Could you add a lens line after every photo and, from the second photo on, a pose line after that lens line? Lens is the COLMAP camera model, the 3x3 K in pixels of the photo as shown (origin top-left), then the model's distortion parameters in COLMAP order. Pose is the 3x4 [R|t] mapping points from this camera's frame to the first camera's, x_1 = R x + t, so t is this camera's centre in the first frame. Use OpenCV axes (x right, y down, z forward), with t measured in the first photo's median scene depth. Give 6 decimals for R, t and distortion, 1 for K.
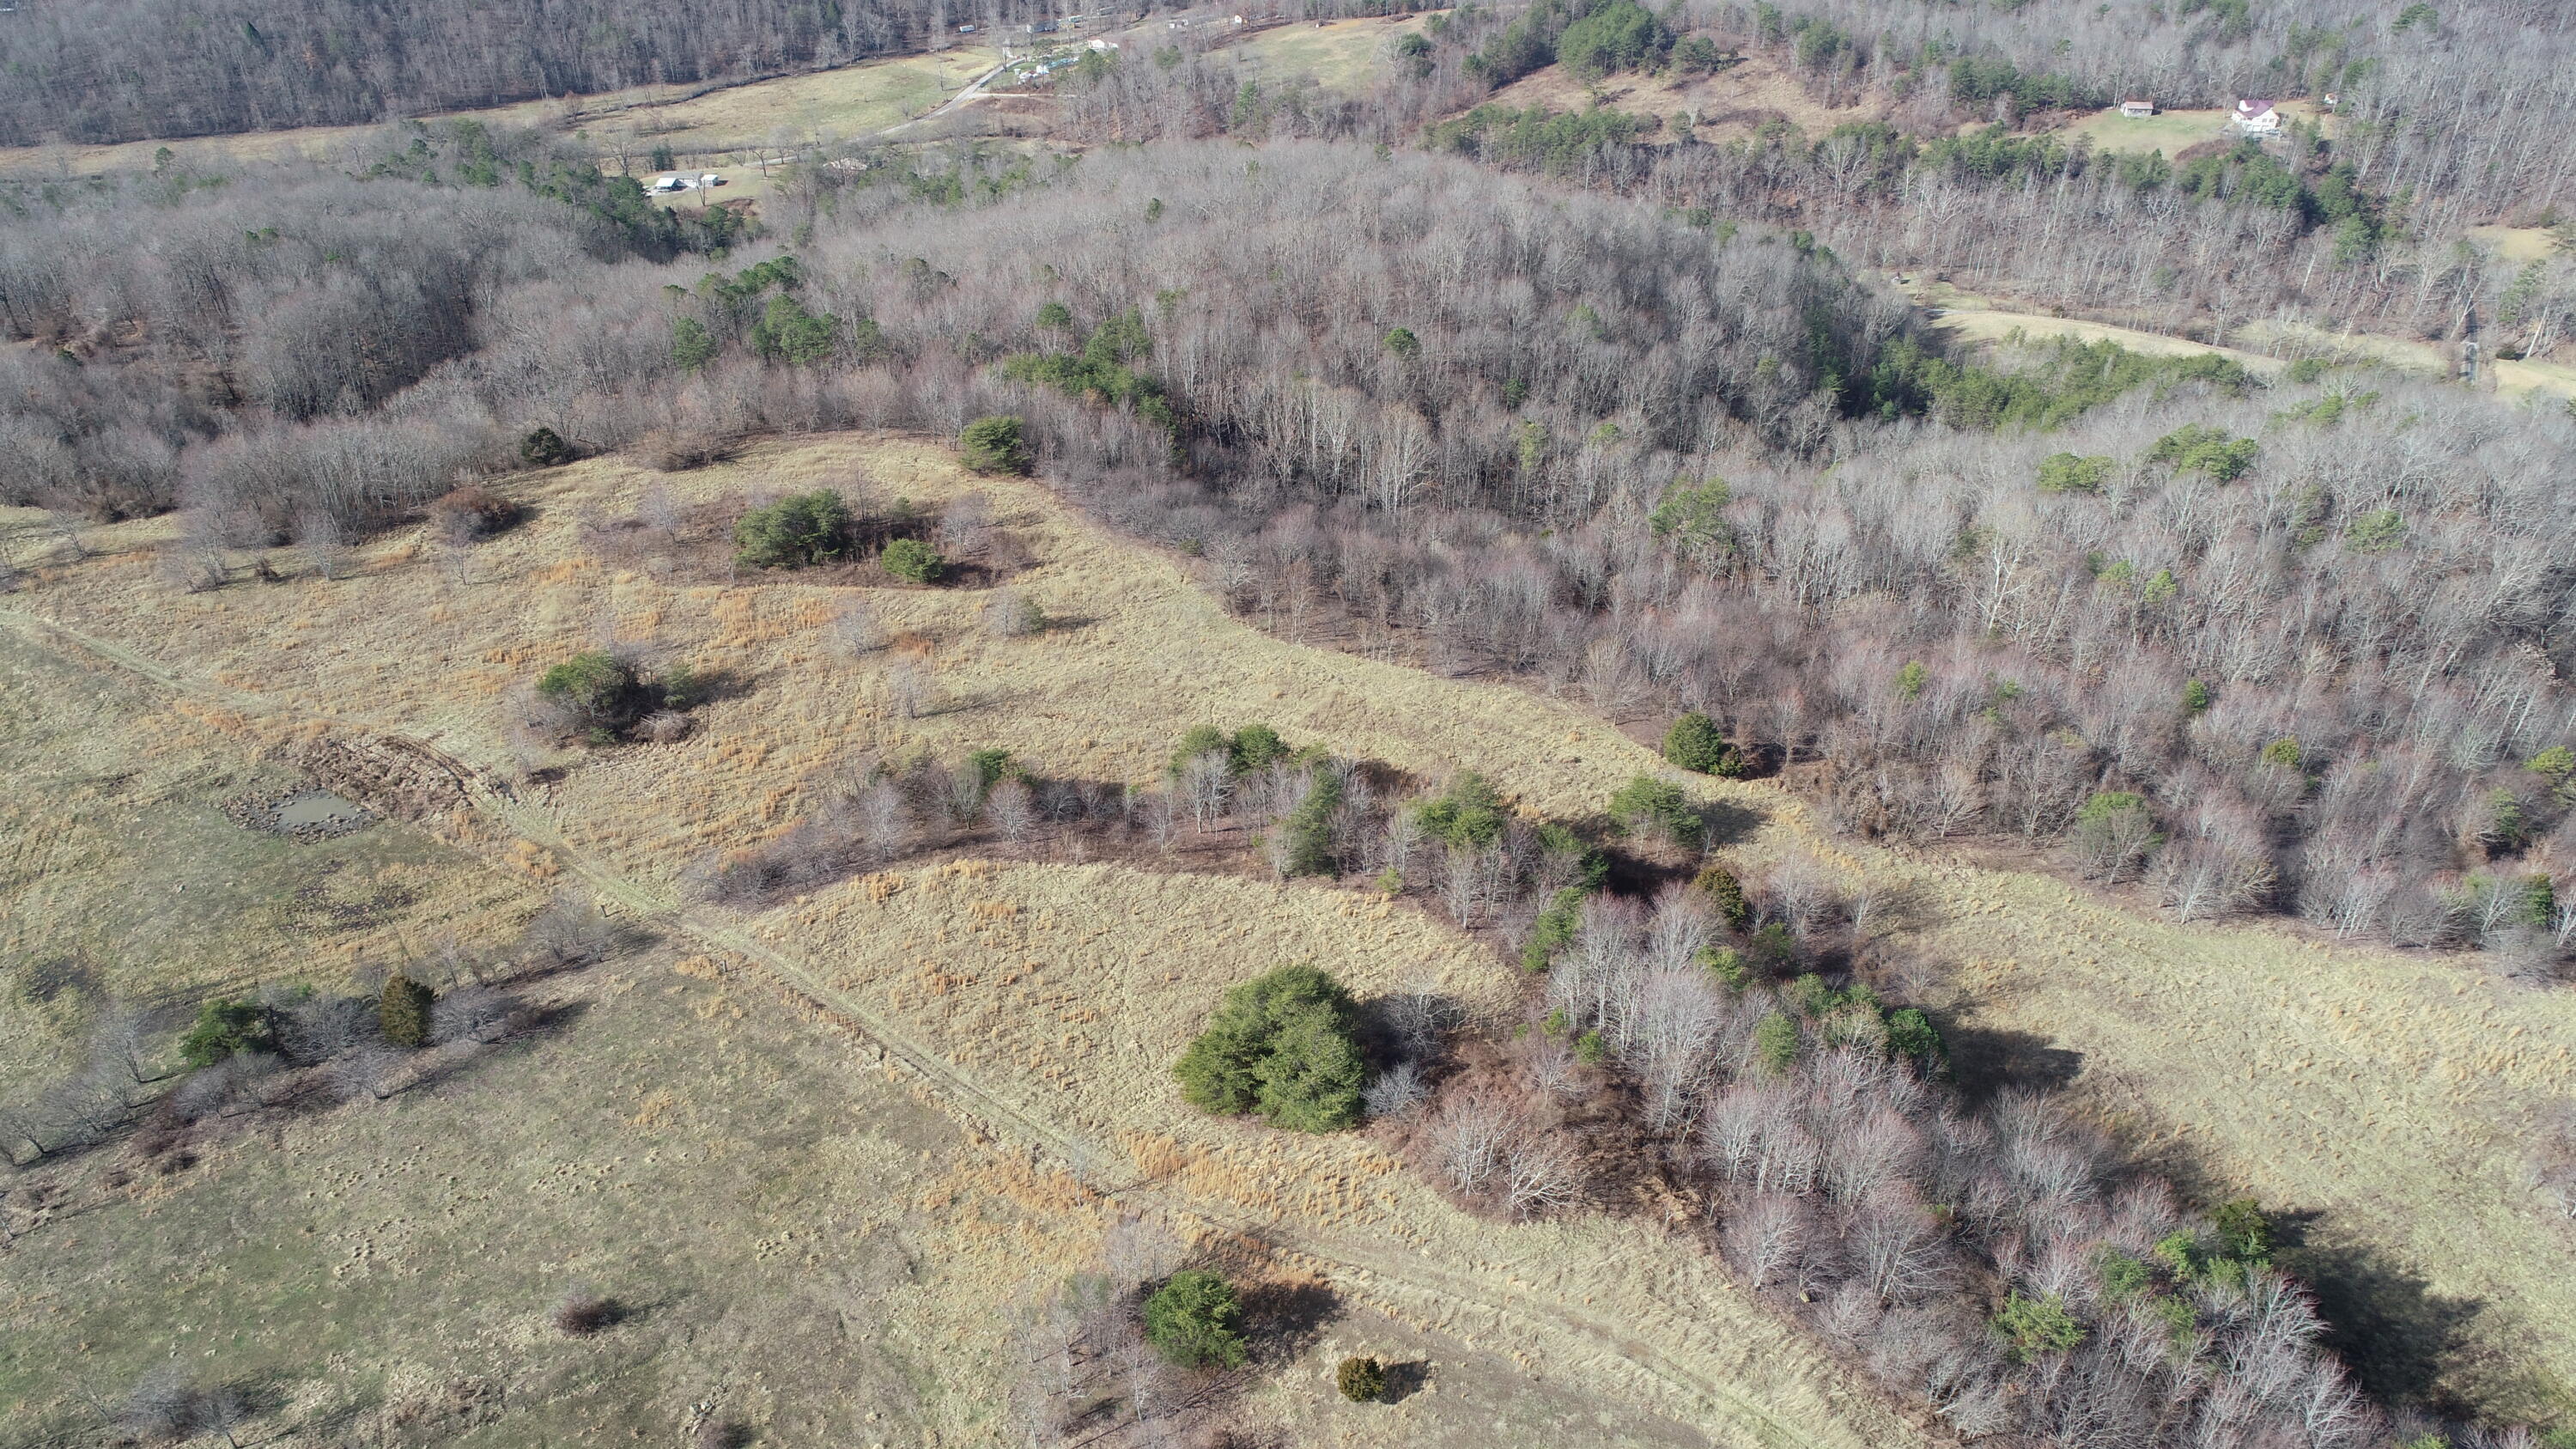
lens RADIAL K [[1734.1, 0, 1284.1], [0, 1734.1, 726.1], [0, 0, 1]] dist [0.003228, -0.000432]
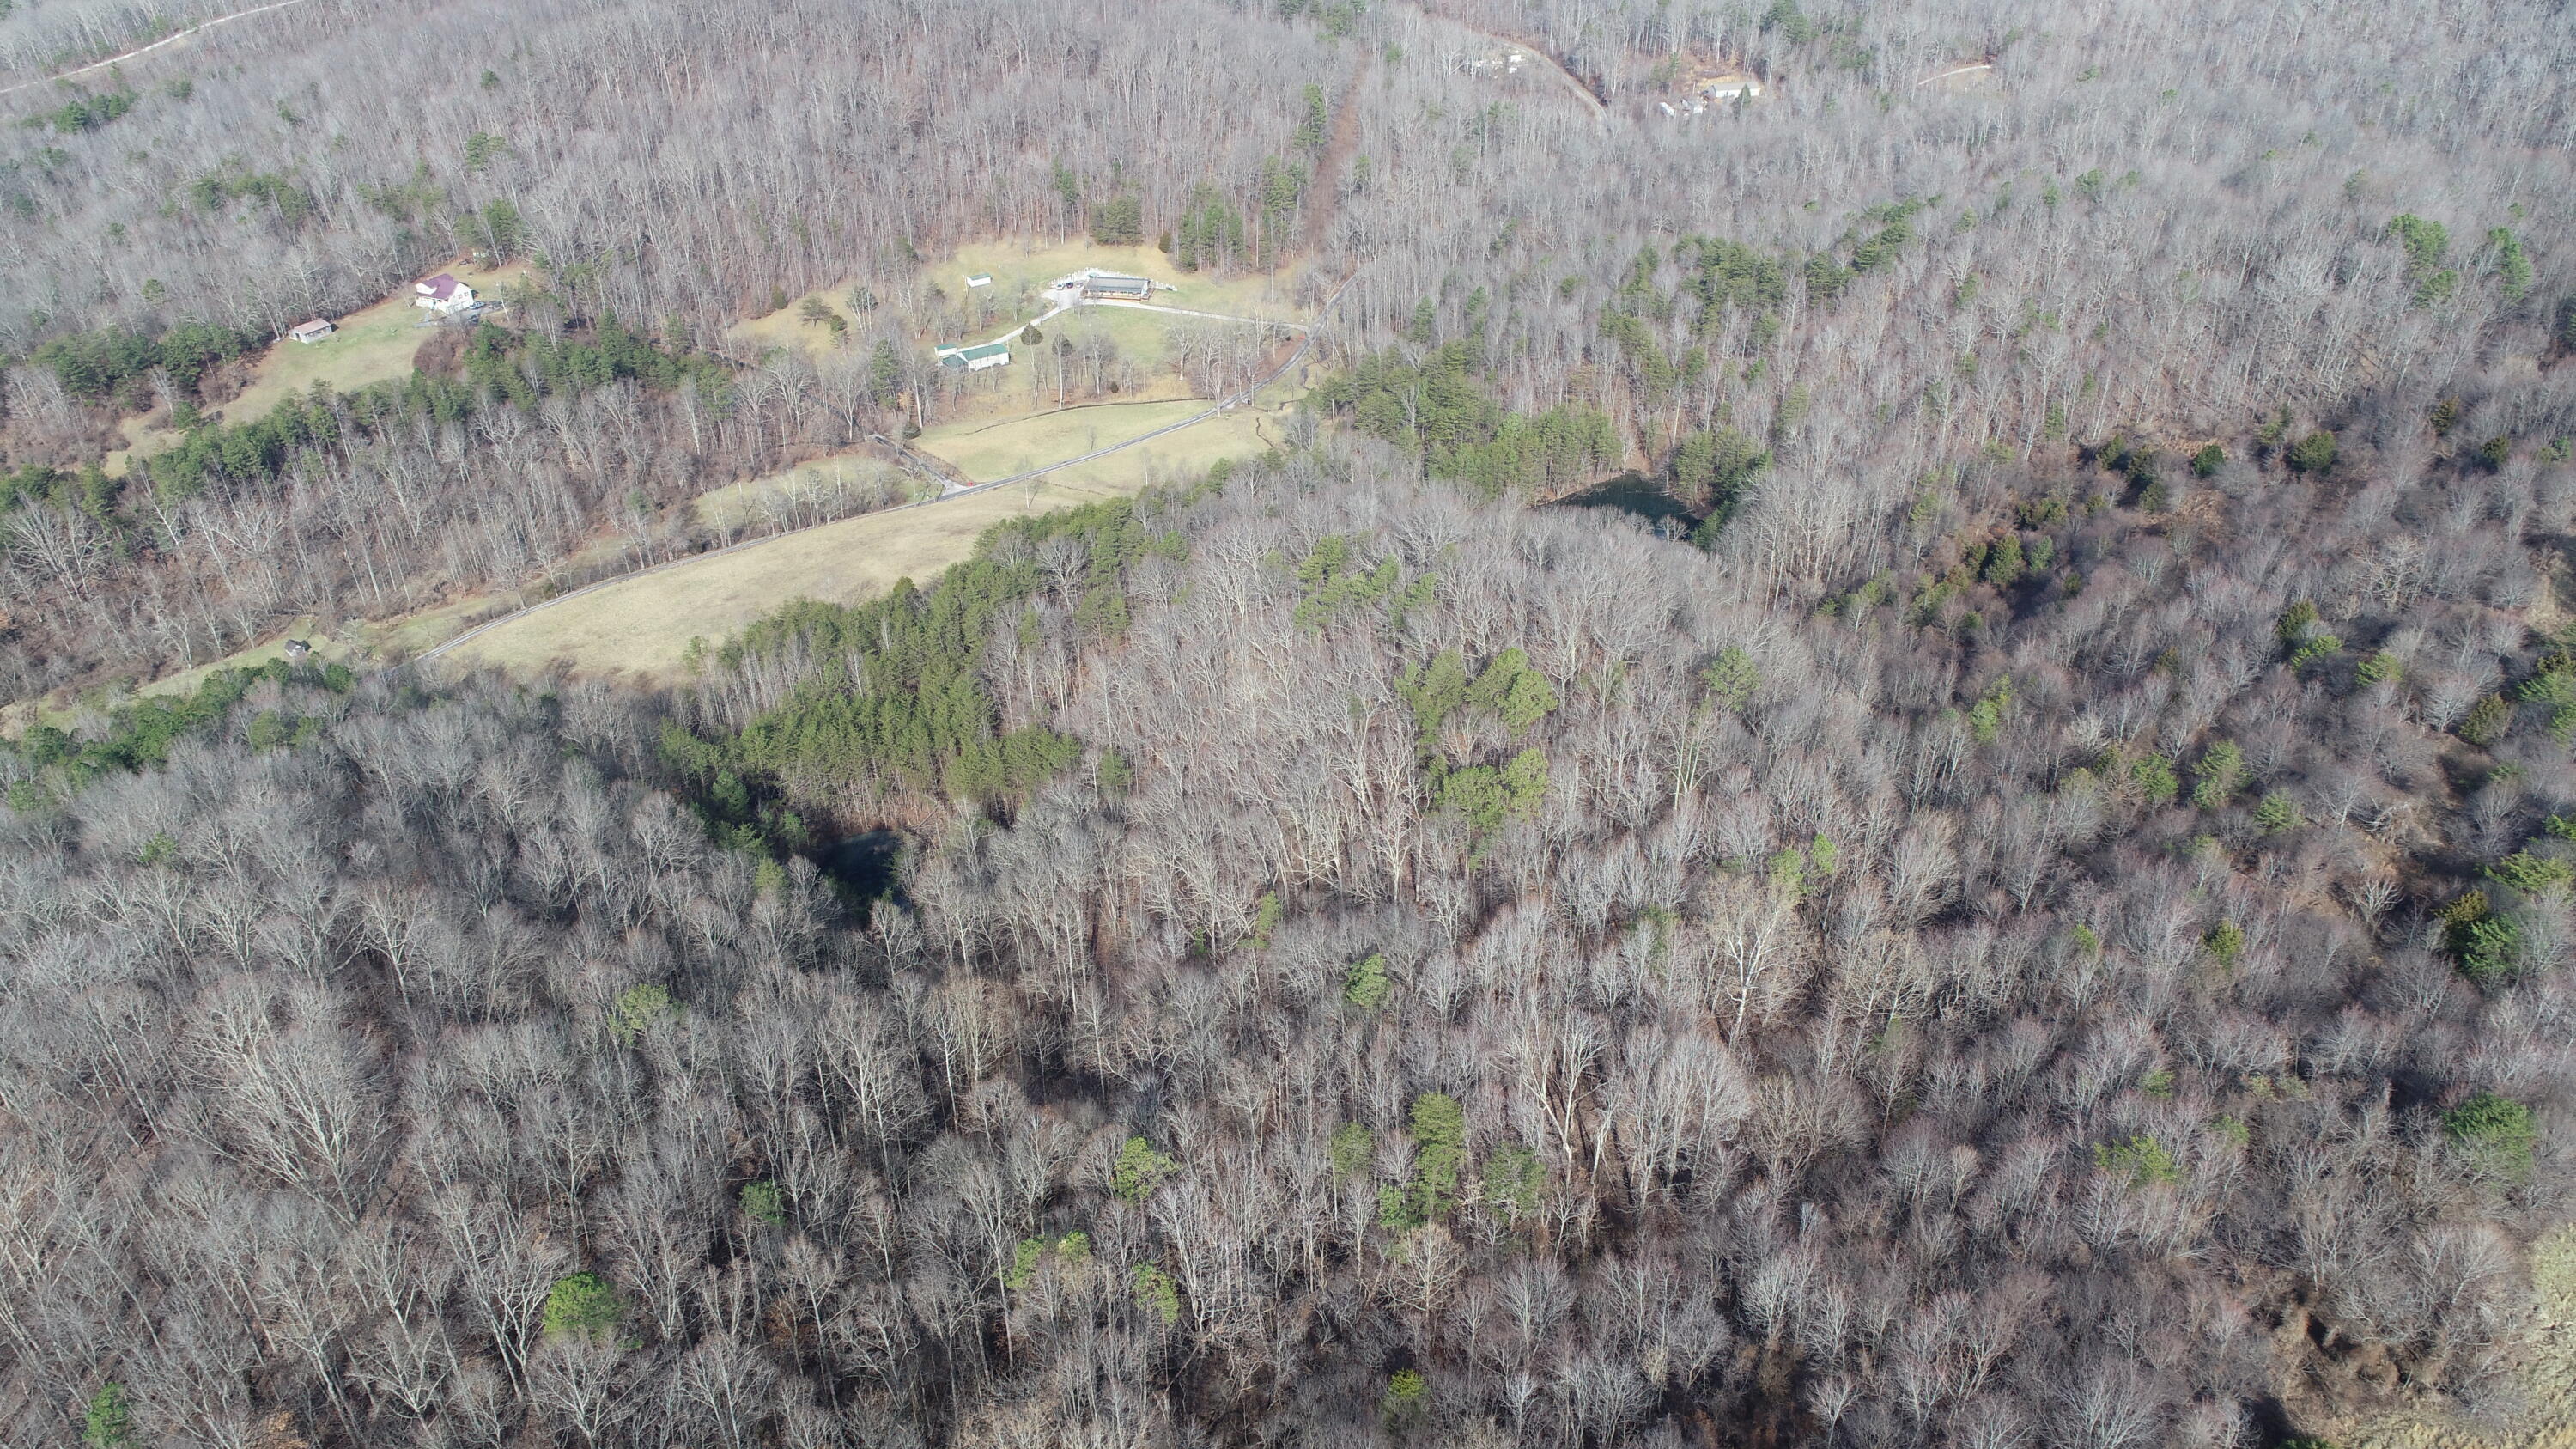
lens RADIAL K [[1734.1, 0, 1284.1], [0, 1734.1, 726.1], [0, 0, 1]] dist [0.003228, -0.000432]
pose [[0.332957, -0.496563, 0.801601, -0.090828], [0.527975, 0.802527, 0.277835, -0.202864], [-0.781270, 0.330719, 0.529380, 0.301282]]
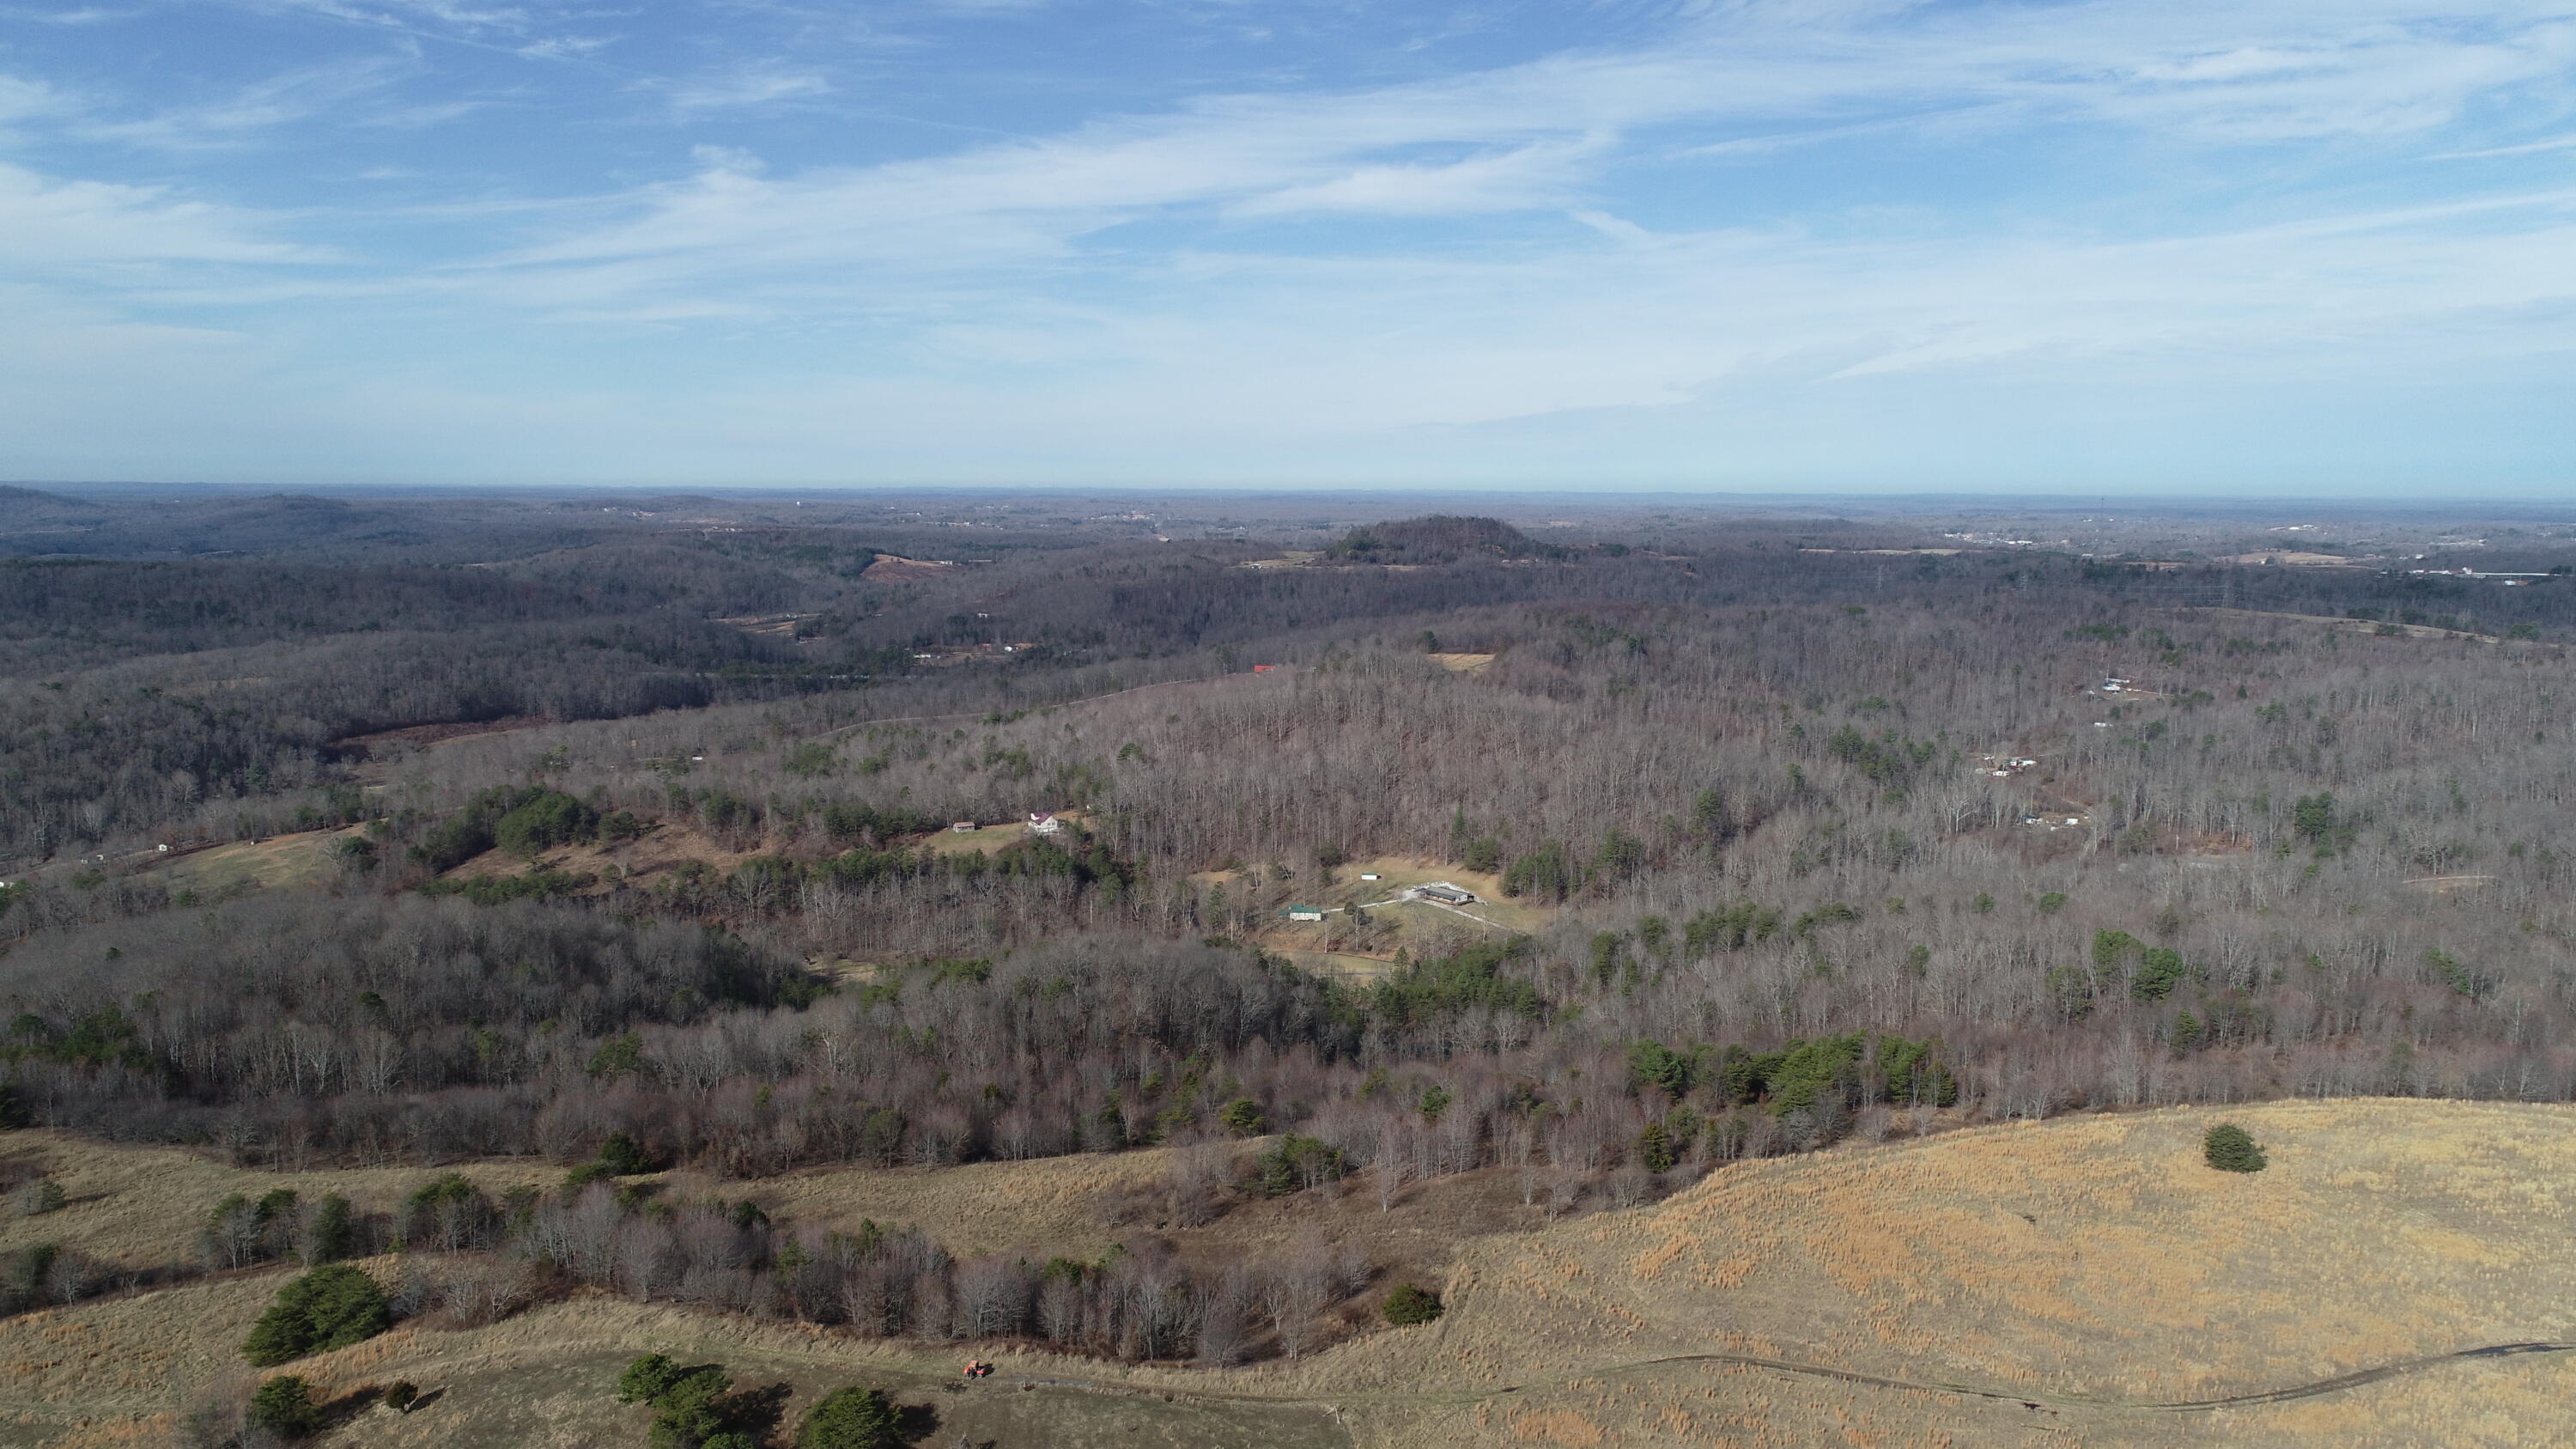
lens RADIAL K [[1734.1, 0, 1284.1], [0, 1734.1, 726.1], [0, 0, 1]] dist [0.003228, -0.000432]
pose [[0.841747, -0.064024, 0.536063, -0.019266], [0.292285, 0.888879, -0.352795, 0.129660], [-0.453908, 0.453647, 0.766924, -0.194342]]
